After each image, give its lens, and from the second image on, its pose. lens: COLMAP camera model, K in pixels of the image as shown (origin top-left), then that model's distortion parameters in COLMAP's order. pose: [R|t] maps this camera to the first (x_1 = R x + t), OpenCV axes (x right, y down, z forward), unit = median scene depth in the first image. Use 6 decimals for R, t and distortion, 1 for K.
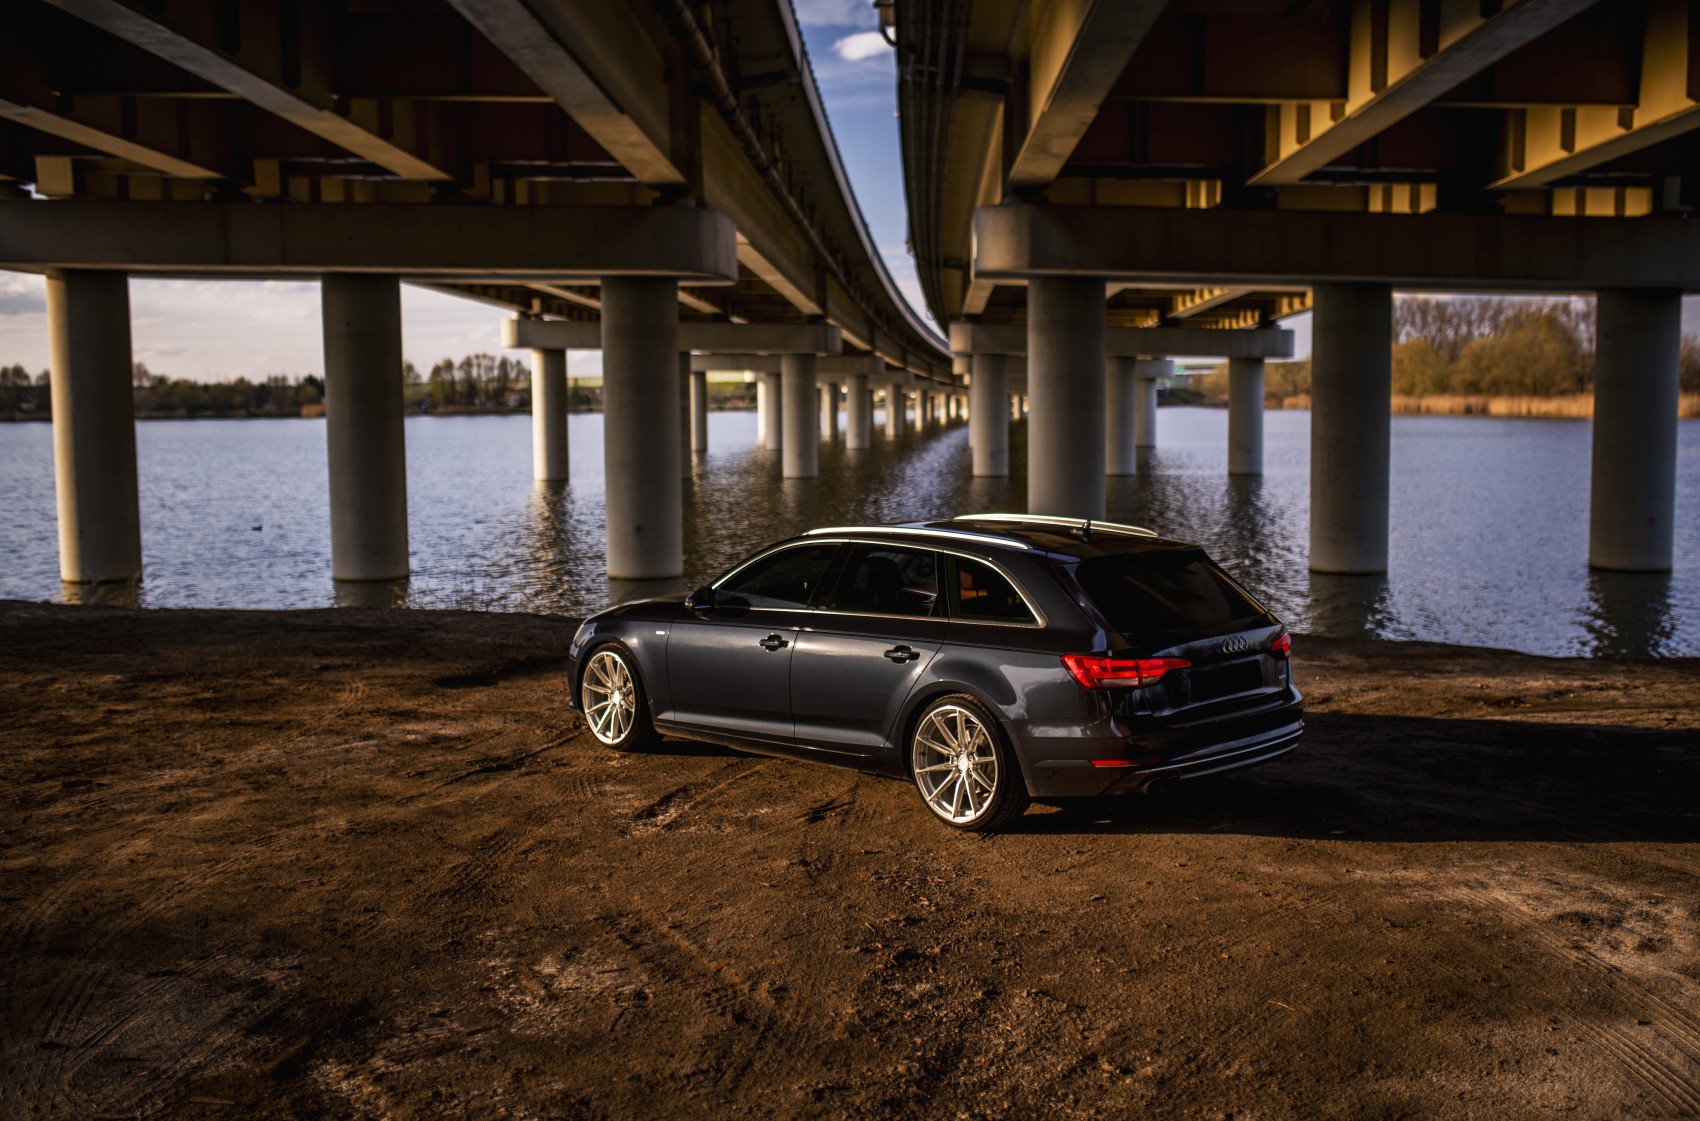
lens RADIAL K [[1667.3, 0, 850.0], [0, 1667.3, 560.5], [0, 0, 1]] dist [0.038269, 0.001501]
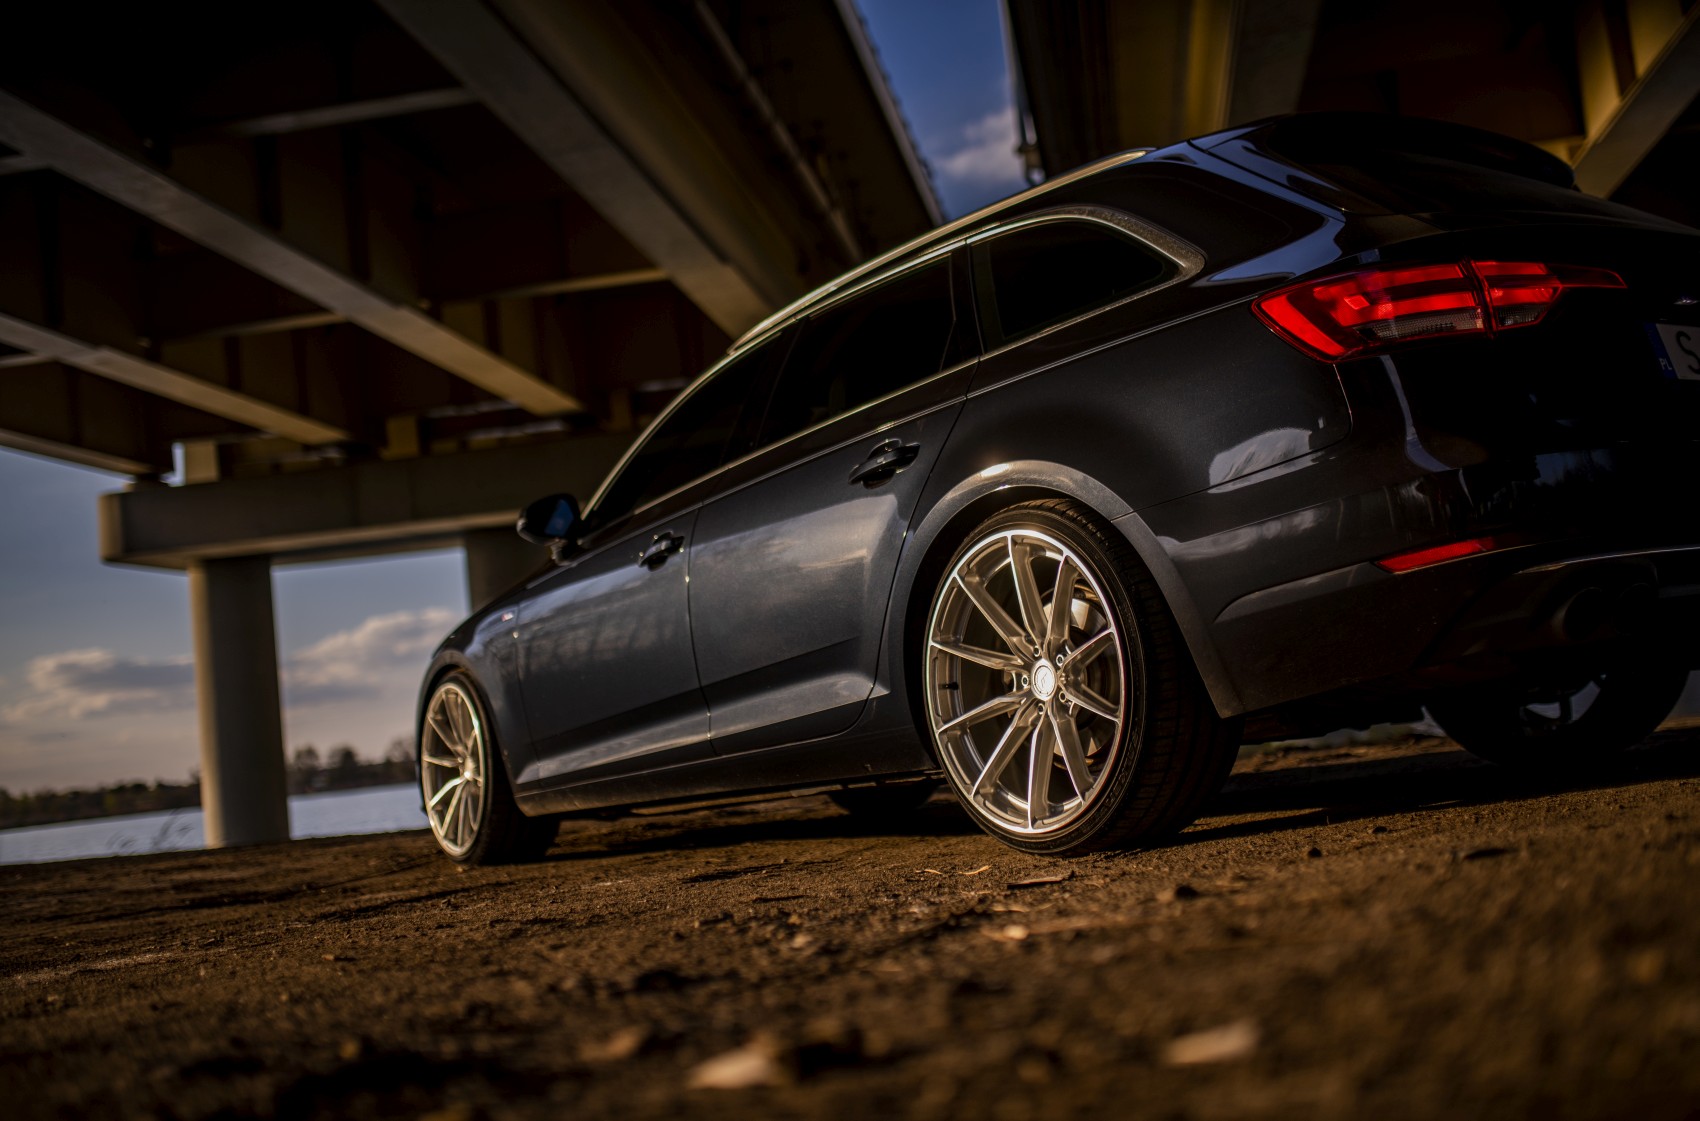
lens RADIAL K [[1644.6, 0, 845.2], [0, 1644.6, 508.7], [0, 0, 1]] dist [-0.014979, 0.009803]
pose [[0.984348, -0.113193, -0.135080, 0.022455], [0.080482, 0.970599, -0.226850, 0.047341], [0.156786, 0.212427, 0.964517, 0.176201]]
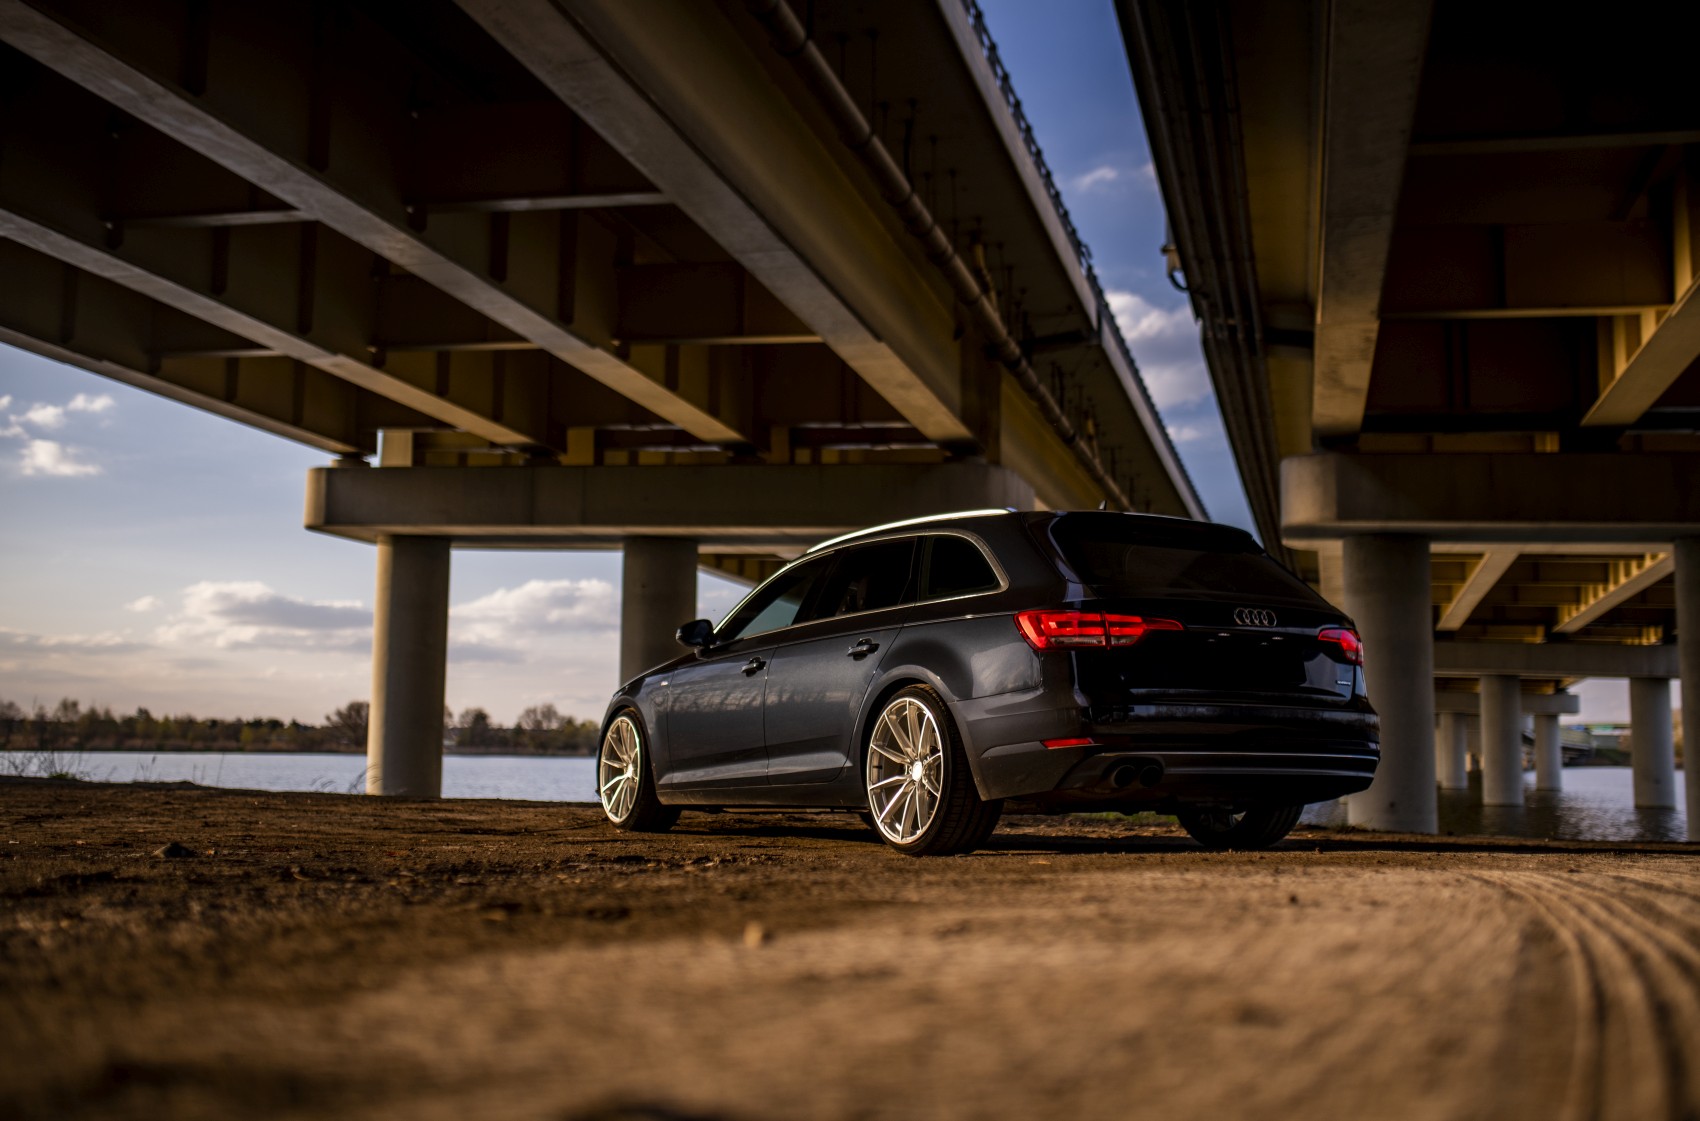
lens RADIAL K [[1705.5, 0, 843.1], [0, 1705.5, 550.6], [0, 0, 1]] dist [-0.014265, 0.025285]
pose [[0.972870, -0.000350, -0.231351, 0.063620], [-0.049365, 0.976655, -0.209064, 0.054545], [0.226023, 0.214813, 0.950142, 0.054791]]
